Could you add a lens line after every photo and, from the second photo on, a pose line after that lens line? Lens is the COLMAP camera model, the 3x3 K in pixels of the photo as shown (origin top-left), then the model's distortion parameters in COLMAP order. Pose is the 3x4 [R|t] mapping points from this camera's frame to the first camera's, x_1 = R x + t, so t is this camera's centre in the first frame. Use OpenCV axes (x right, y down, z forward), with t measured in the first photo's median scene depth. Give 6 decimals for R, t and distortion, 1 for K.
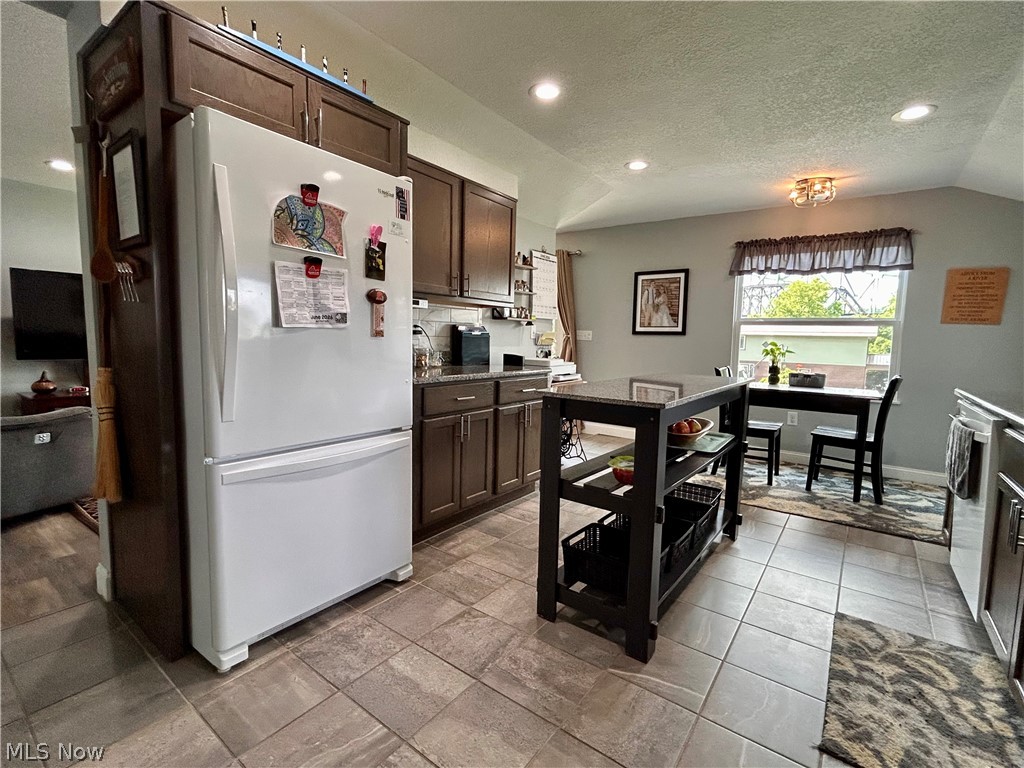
lens RADIAL K [[477.4, 0, 515.2], [0, 477.4, 378.3], [0, 0, 1]] dist [-0.000926, 0.002479]
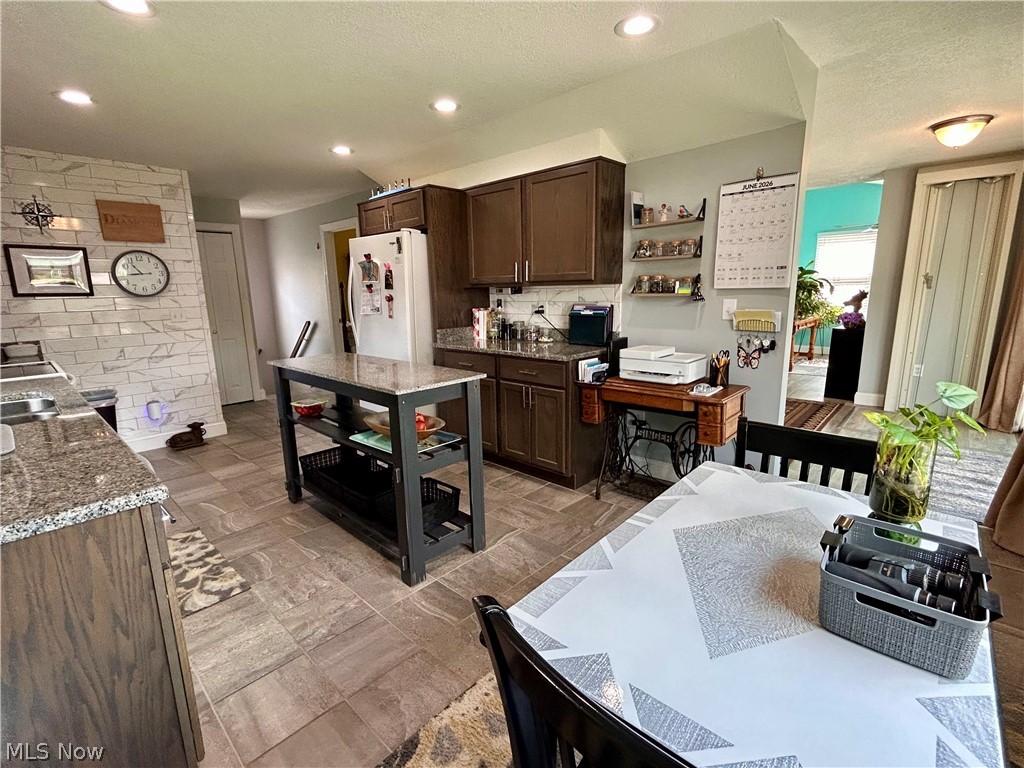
lens RADIAL K [[477.4, 0, 506.7], [0, 477.4, 382.9], [0, 0, 1]] dist [-0.000926, 0.002479]
pose [[-0.129546, 0.171082, -0.976703, 1.912221], [-0.067806, 0.981169, 0.180857, -0.249992], [0.989252, 0.089656, -0.115507, 2.009231]]
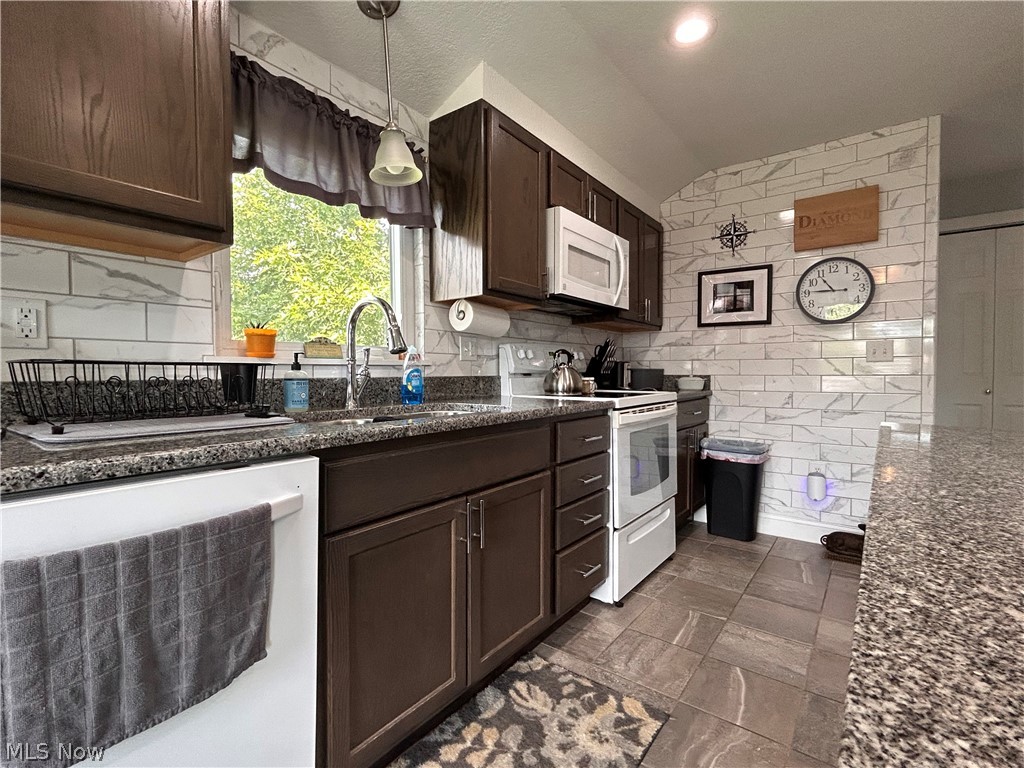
lens RADIAL K [[477.4, 0, 509.3], [0, 477.4, 382.6], [0, 0, 1]] dist [-0.000926, 0.002479]
pose [[-0.999360, -0.025499, 0.025078, 0.794909], [-0.022434, 0.993032, 0.115686, -0.076160], [-0.027853, 0.115050, -0.992969, 1.599964]]
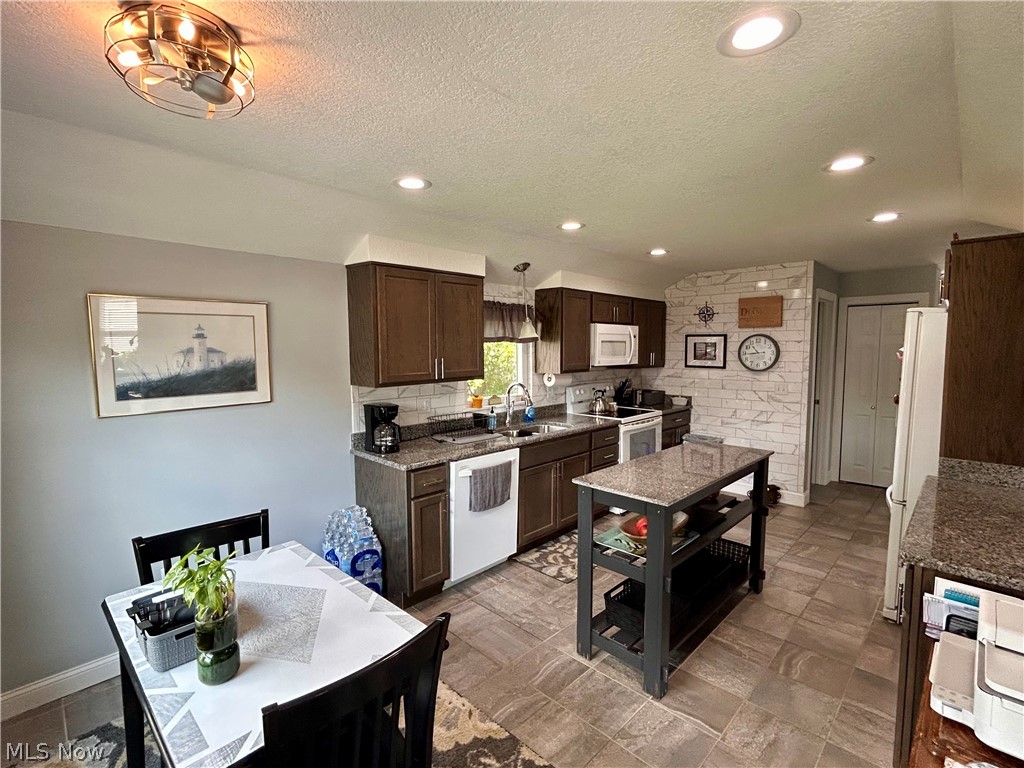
lens RADIAL K [[477.4, 0, 508.7], [0, 477.4, 386.6], [0, 0, 1]] dist [-0.000926, 0.002479]
pose [[-0.989375, -0.034206, 0.141307, 0.801769], [-0.008884, 0.984336, 0.176078, -0.529534], [-0.145116, 0.172951, -0.974181, 2.988143]]
